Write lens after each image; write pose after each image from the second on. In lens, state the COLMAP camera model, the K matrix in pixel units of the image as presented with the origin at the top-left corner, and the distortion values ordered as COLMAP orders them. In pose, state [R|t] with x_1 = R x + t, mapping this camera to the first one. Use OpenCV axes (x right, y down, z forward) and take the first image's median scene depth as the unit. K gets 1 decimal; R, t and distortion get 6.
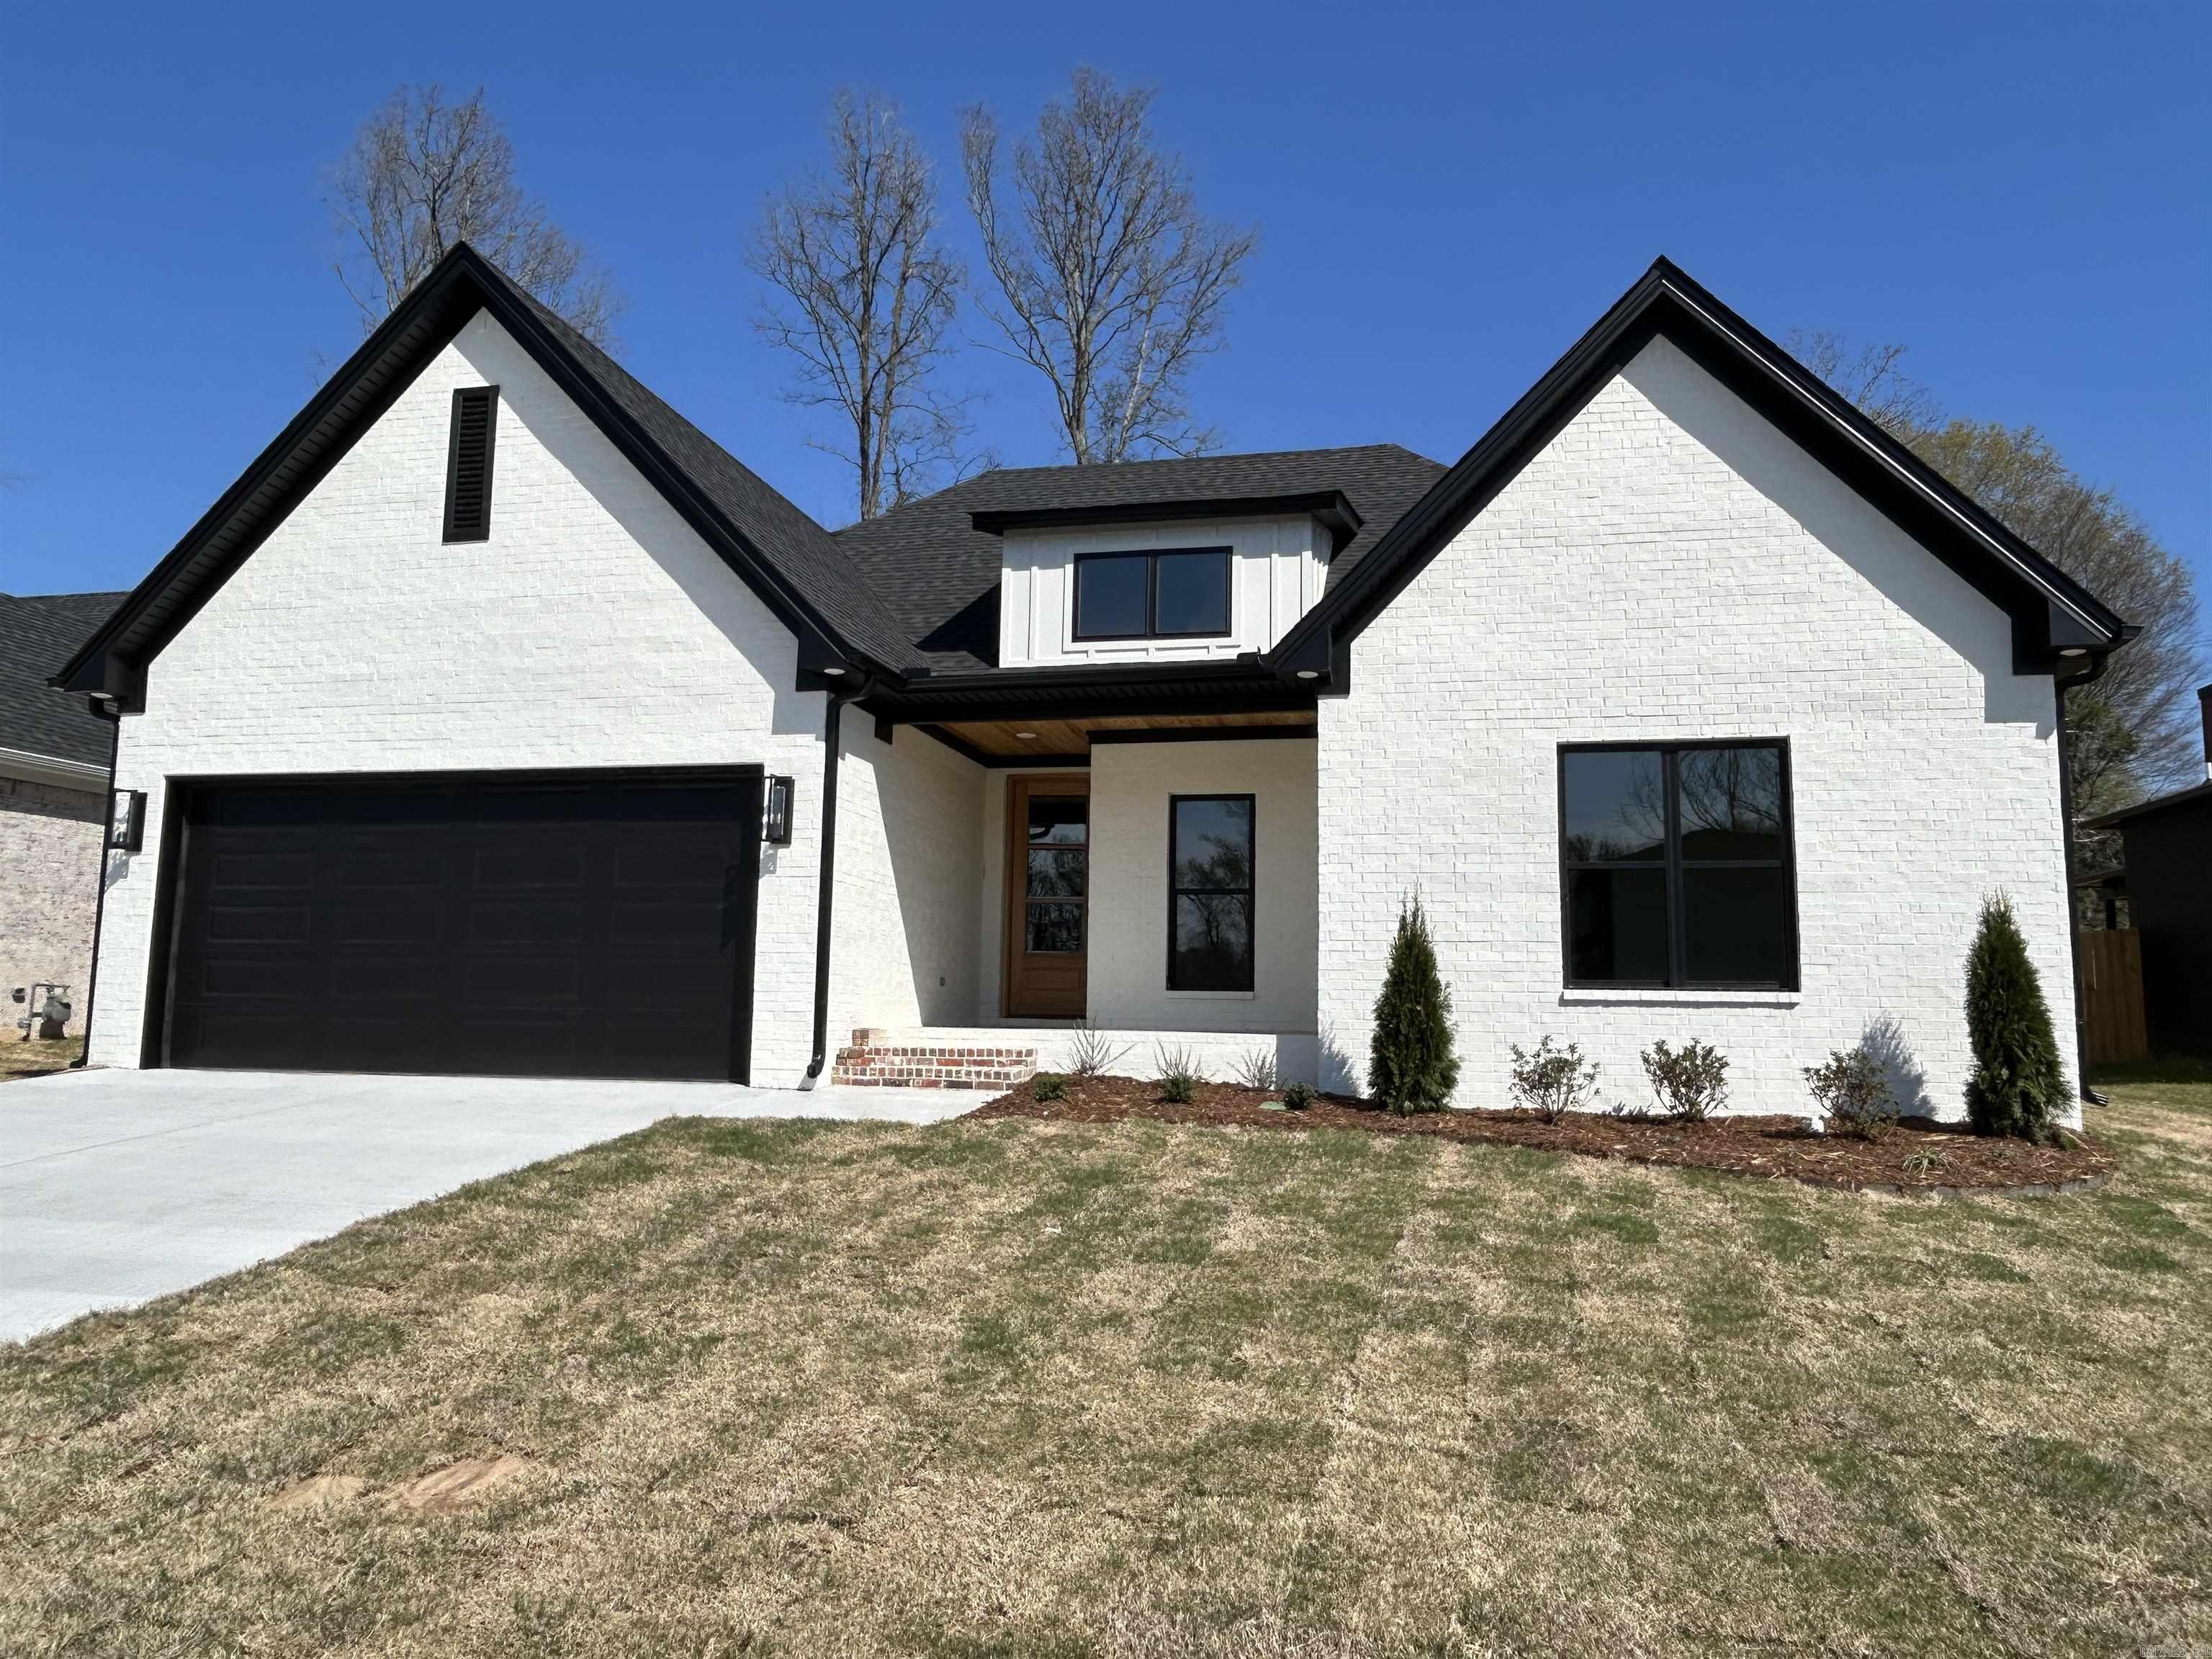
lens RADIAL K [[1551.1, 0, 1106.0], [0, 1551.1, 829.5], [0, 0, 1]] dist [-0.008664, 0.001283]
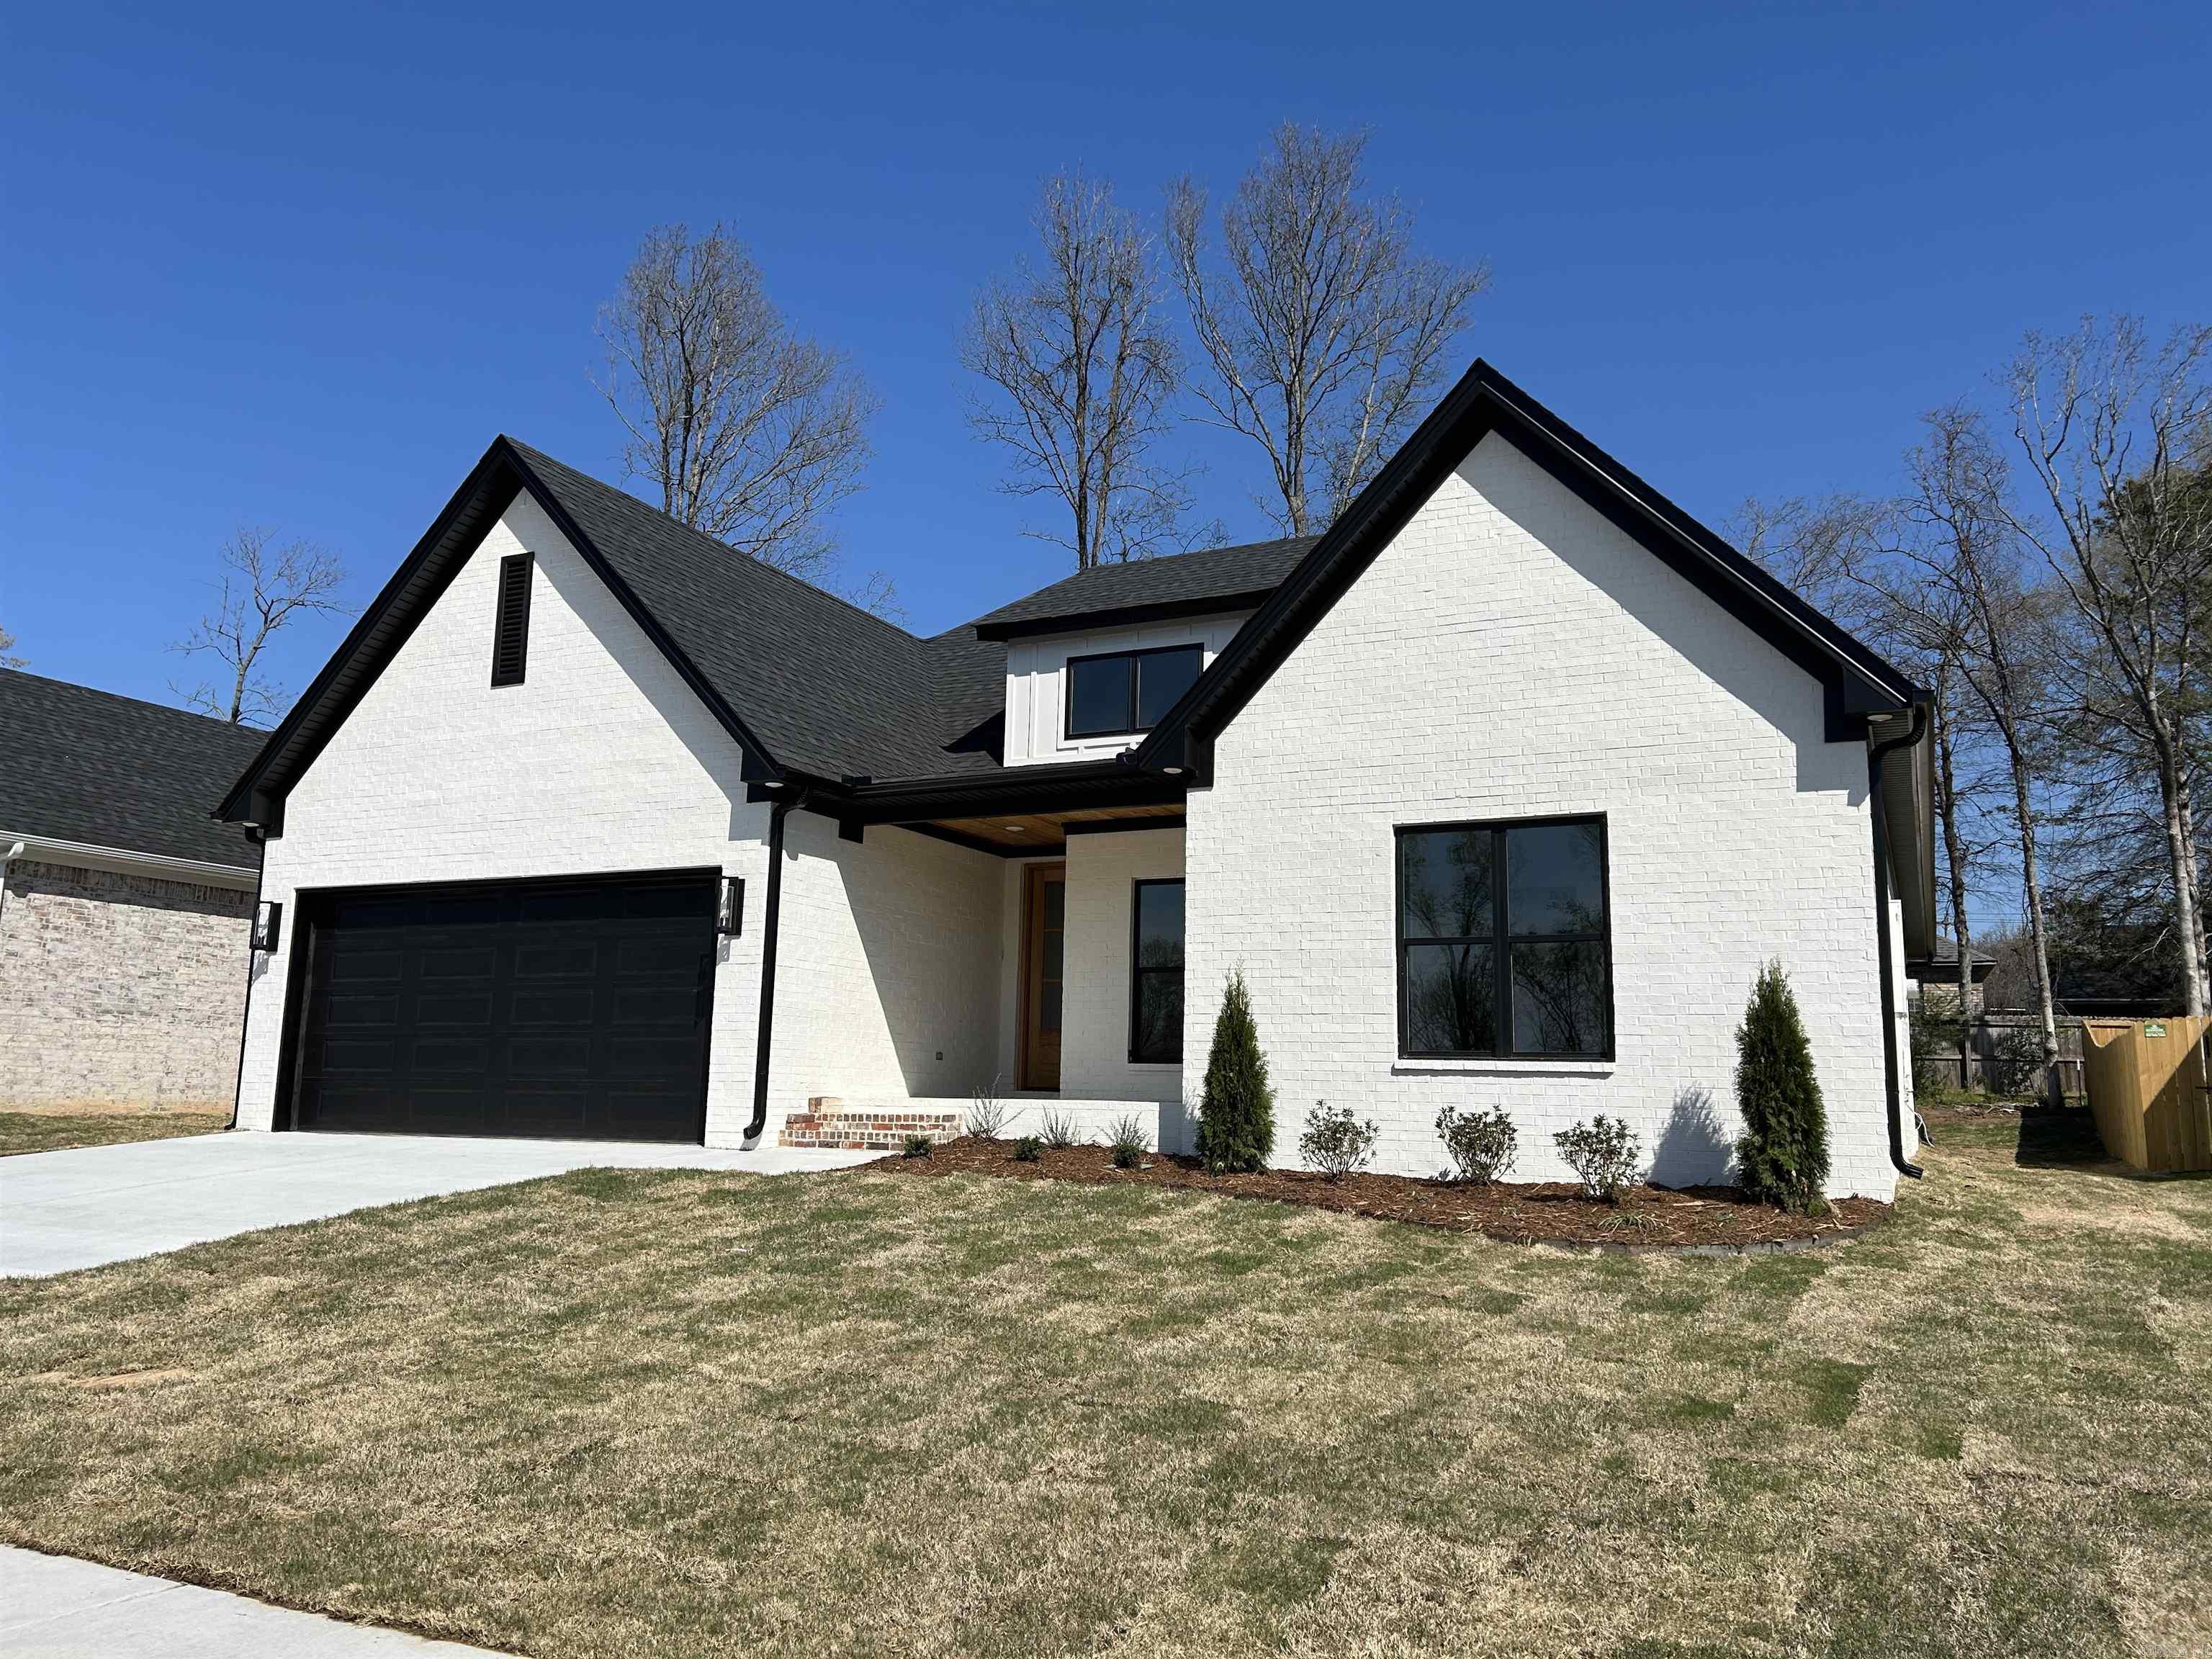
lens RADIAL K [[1678.8, 0, 1106.0], [0, 1678.8, 829.5], [0, 0, 1]] dist [0.110557, -0.225962]
pose [[0.970370, -0.034514, -0.239145, 0.358664], [0.023787, 0.998583, -0.047599, -0.002745], [0.240449, 0.040500, 0.969817, -0.156272]]
